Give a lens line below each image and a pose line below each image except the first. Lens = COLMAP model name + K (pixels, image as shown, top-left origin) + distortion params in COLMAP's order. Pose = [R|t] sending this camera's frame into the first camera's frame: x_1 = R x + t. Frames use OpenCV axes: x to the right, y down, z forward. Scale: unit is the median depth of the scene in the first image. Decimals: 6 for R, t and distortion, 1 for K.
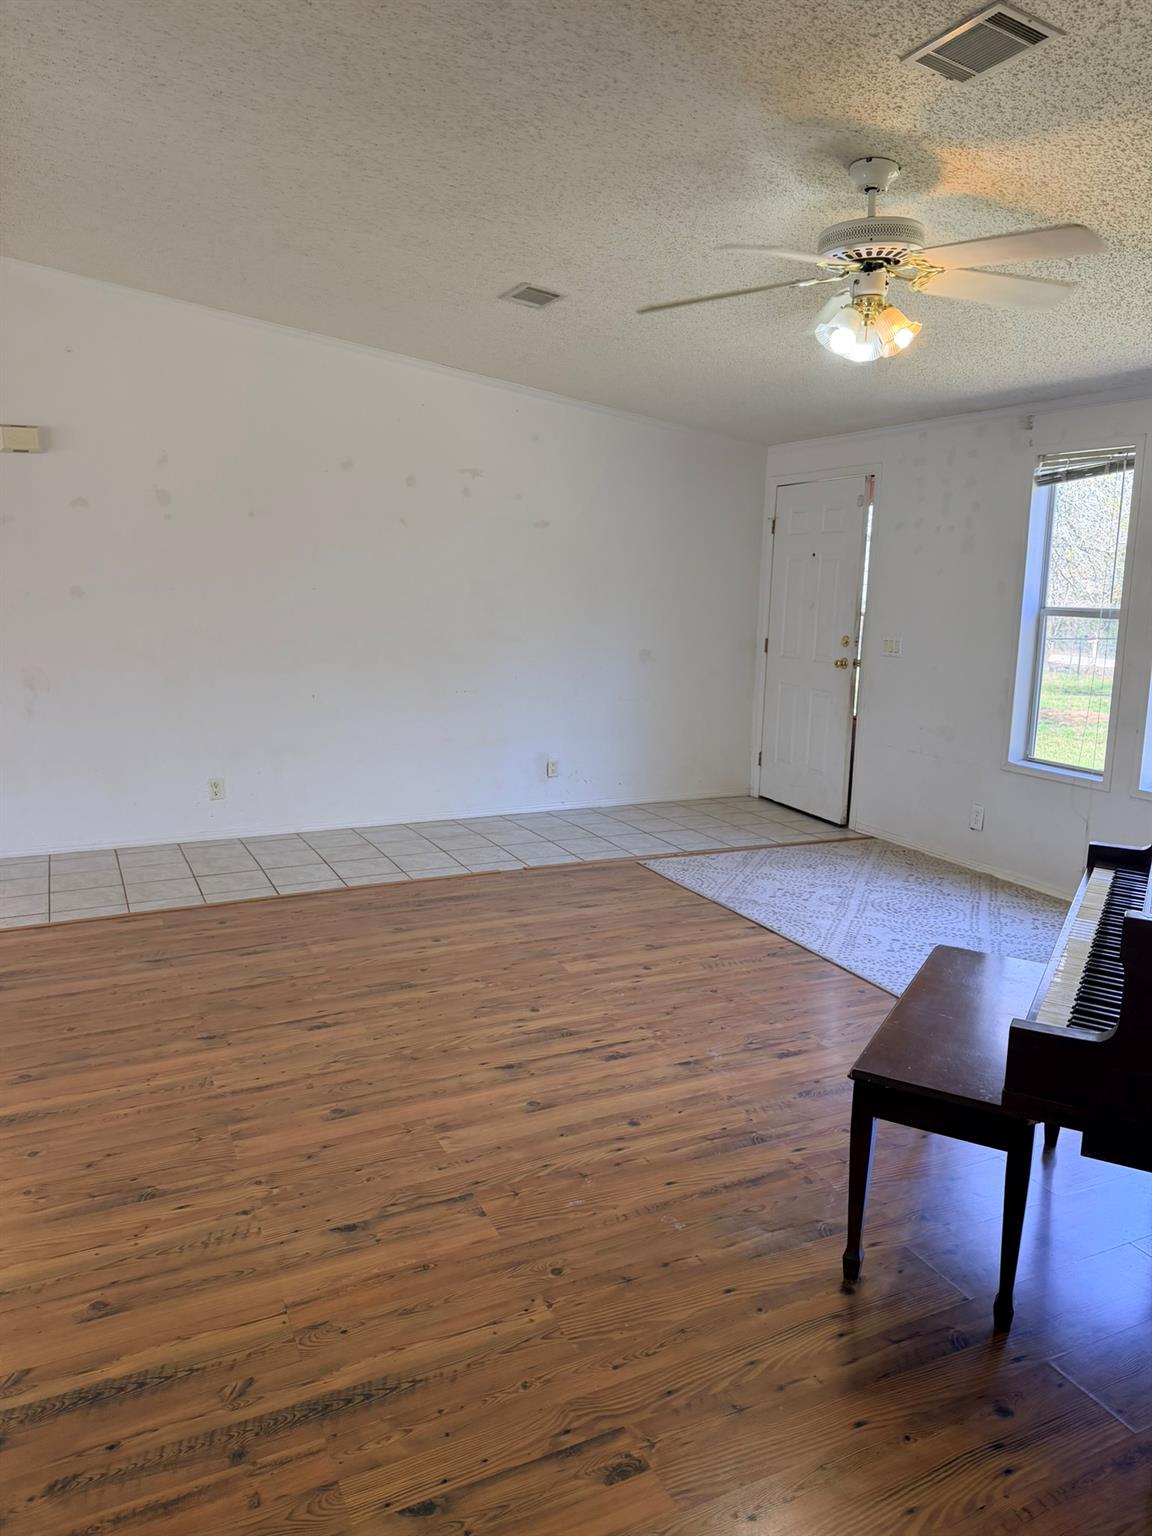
lens RADIAL K [[1085.5, 0, 580.1], [0, 1085.5, 777.6], [0, 0, 1]] dist [0.007367, 0.004849]
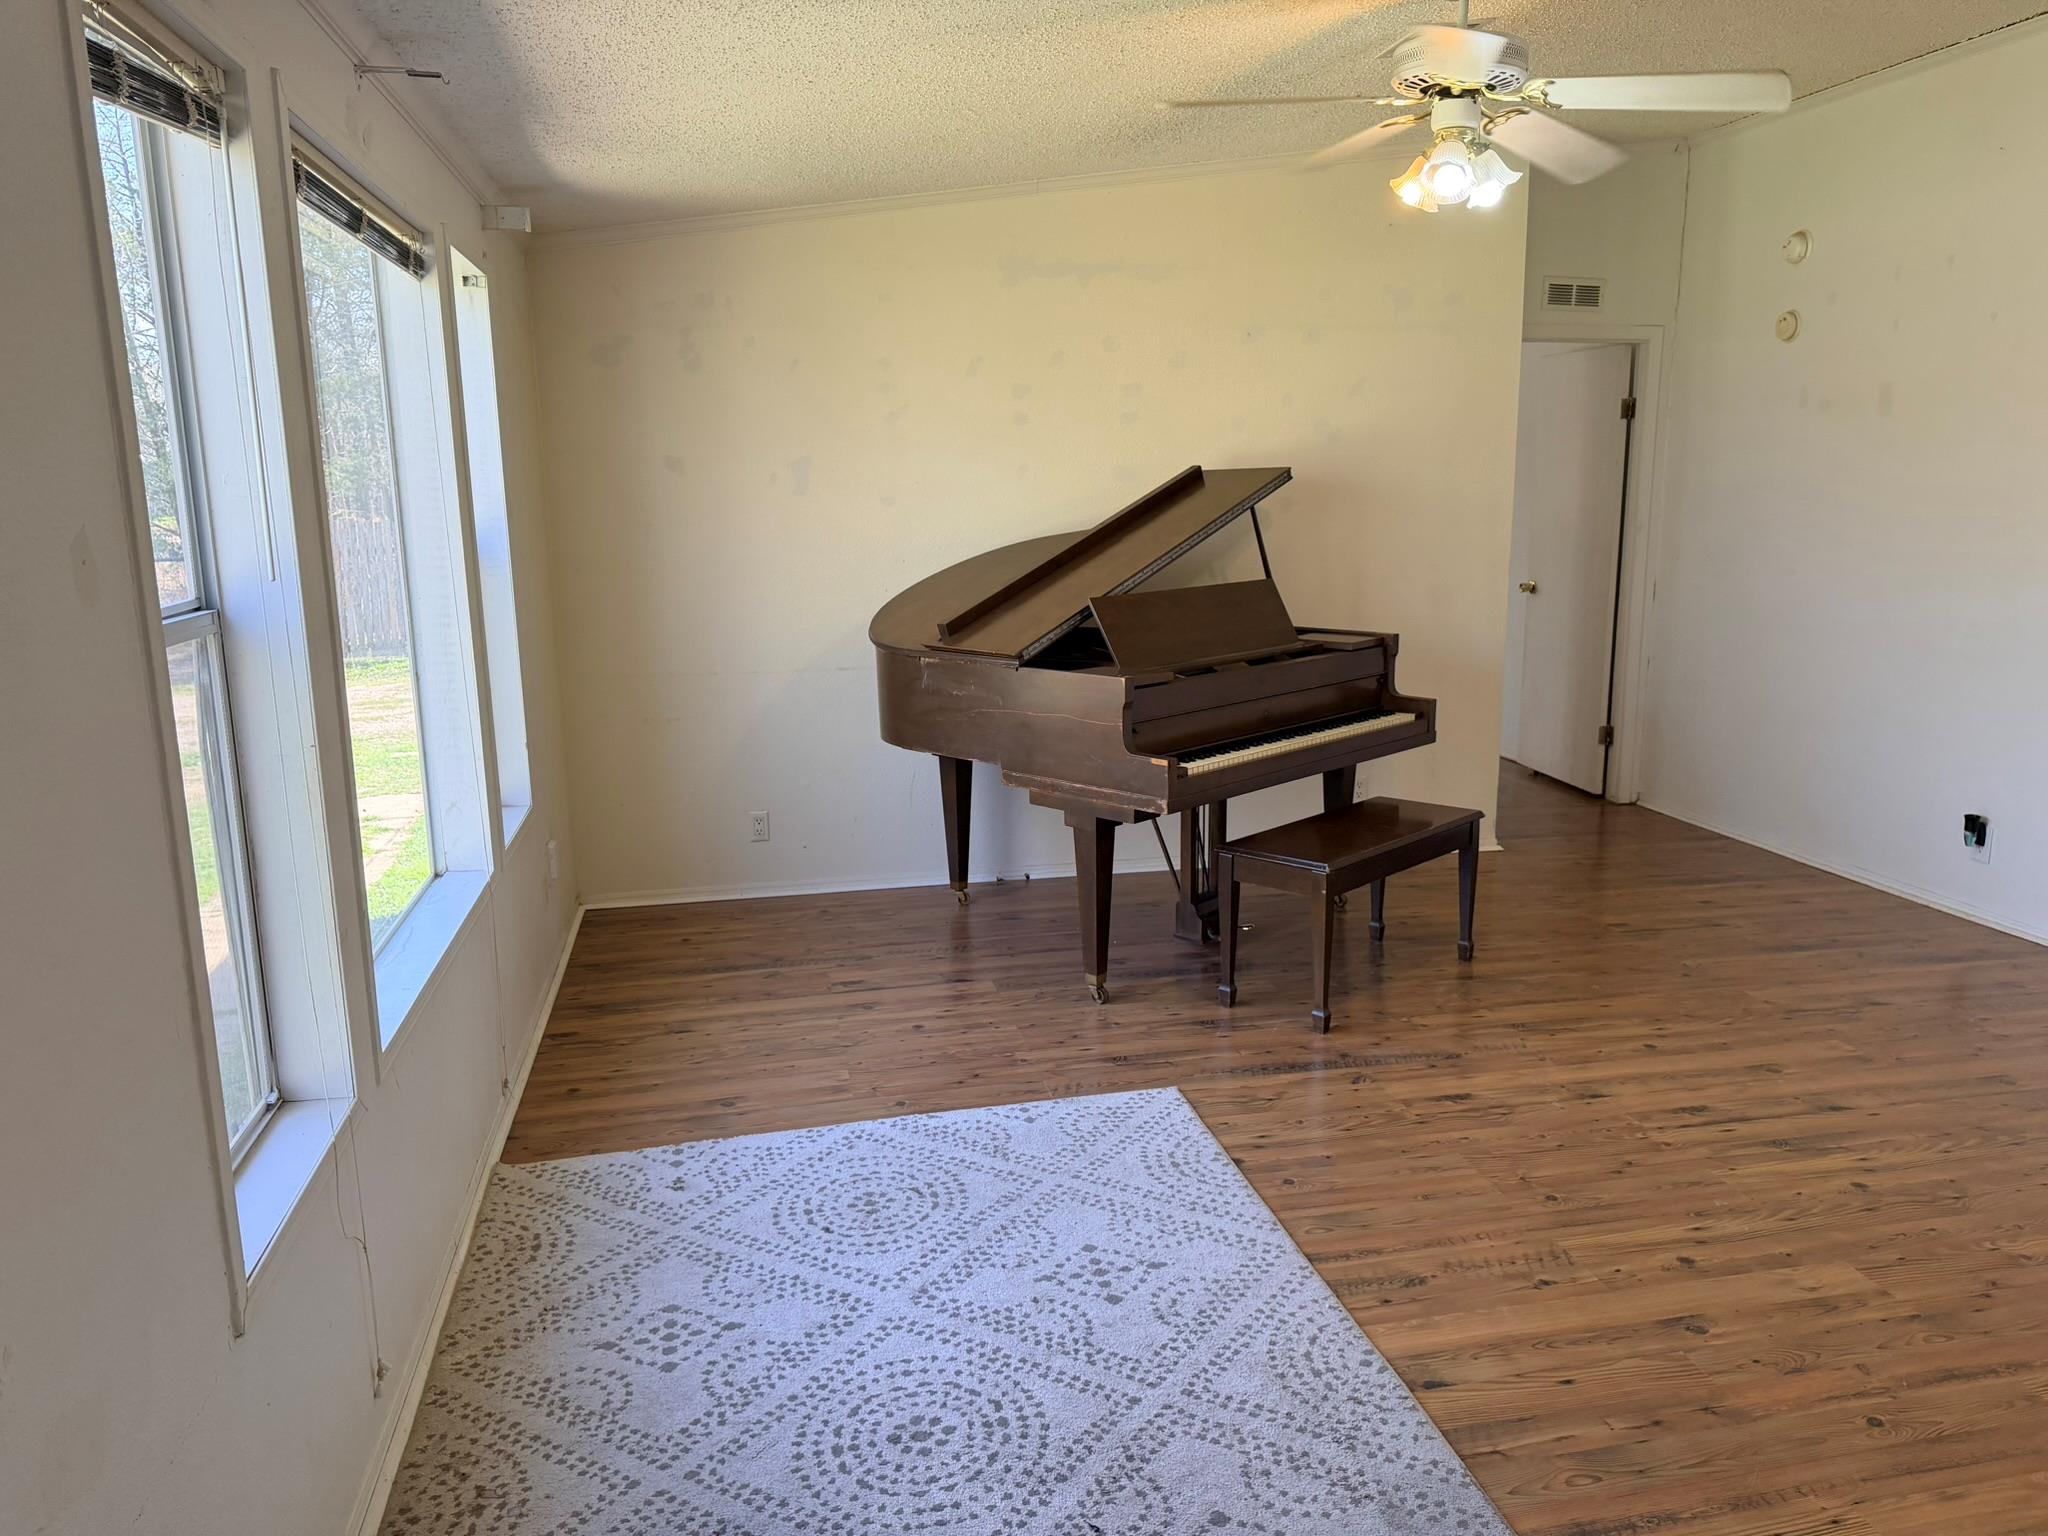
lens RADIAL K [[1447.3, 0, 1023.5], [0, 1447.3, 770.5], [0, 0, 1]] dist [0.007367, 0.004849]
pose [[-0.967881, -0.061540, 0.243762, 0.250941], [0.037340, 0.923638, 0.381444, -0.367048], [-0.248622, 0.378294, -0.891673, 1.900128]]
